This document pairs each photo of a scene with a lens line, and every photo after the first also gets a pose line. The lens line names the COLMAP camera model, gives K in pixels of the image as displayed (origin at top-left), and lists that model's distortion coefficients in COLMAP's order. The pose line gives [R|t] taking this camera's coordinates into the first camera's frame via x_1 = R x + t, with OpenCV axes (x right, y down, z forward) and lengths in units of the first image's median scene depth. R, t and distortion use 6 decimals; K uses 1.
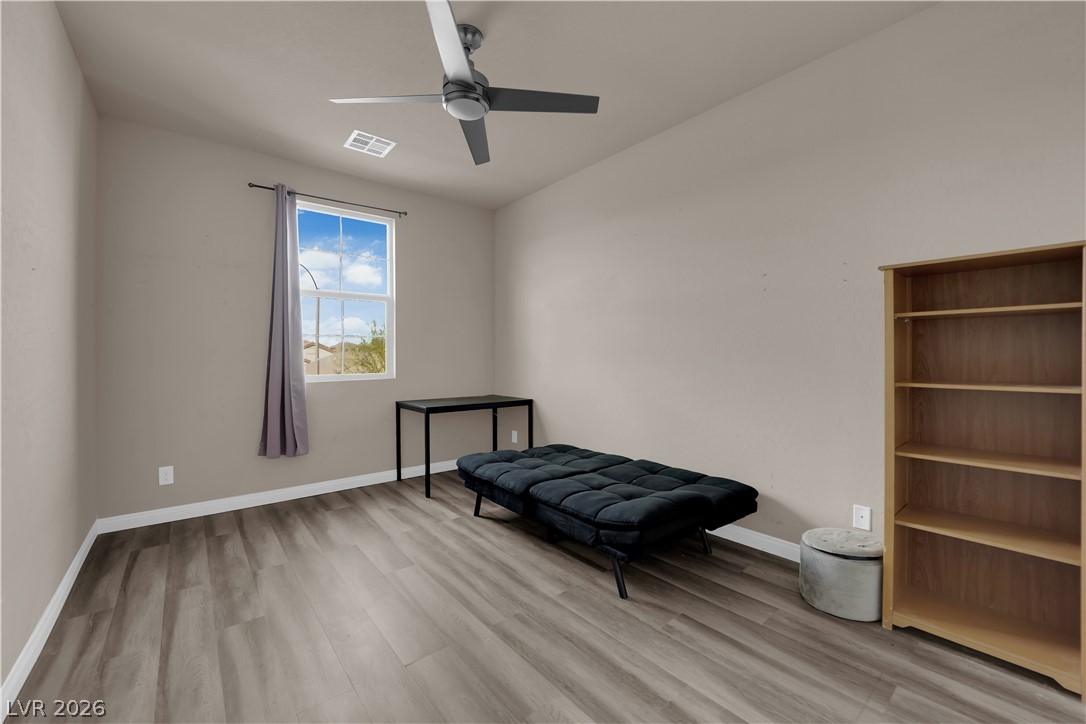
lens RADIAL K [[434.8, 0, 544.8], [0, 434.8, 357.7], [0, 0, 1]] dist [-0.006558, -0.006126]
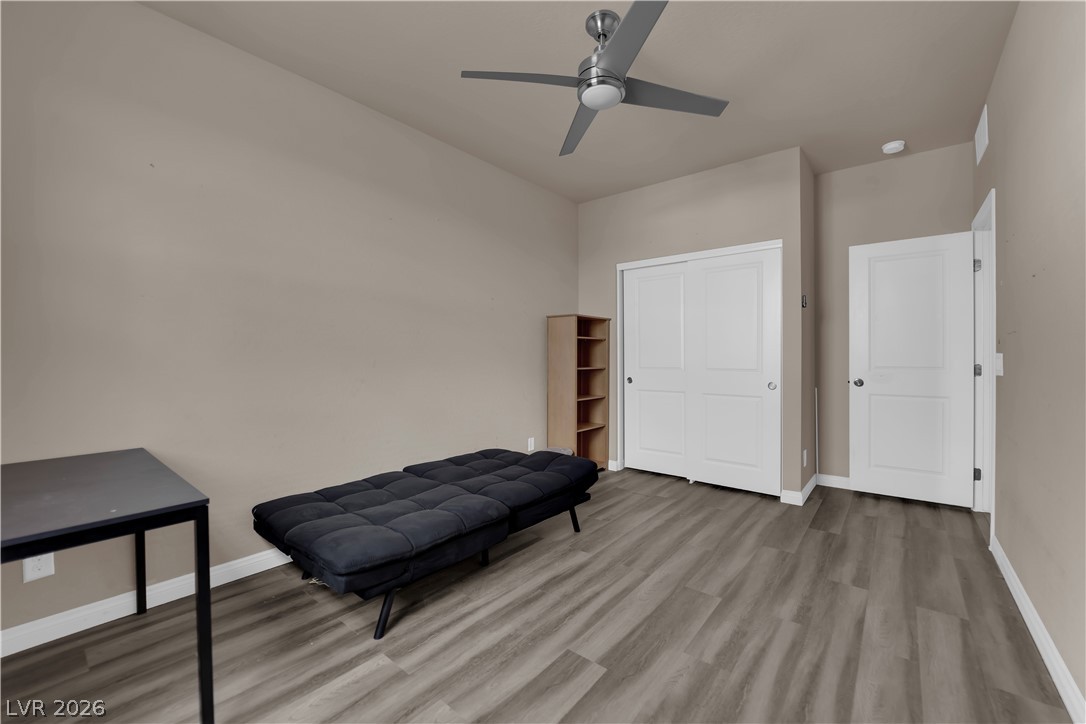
lens RADIAL K [[434.8, 0, 544.8], [0, 434.8, 357.7], [0, 0, 1]] dist [-0.006558, -0.006126]
pose [[-0.195475, 0.000100, 0.980709, -0.941685], [0.004376, 0.999990, 0.000770, 0.001481], [-0.980699, 0.004442, -0.195474, 1.124887]]
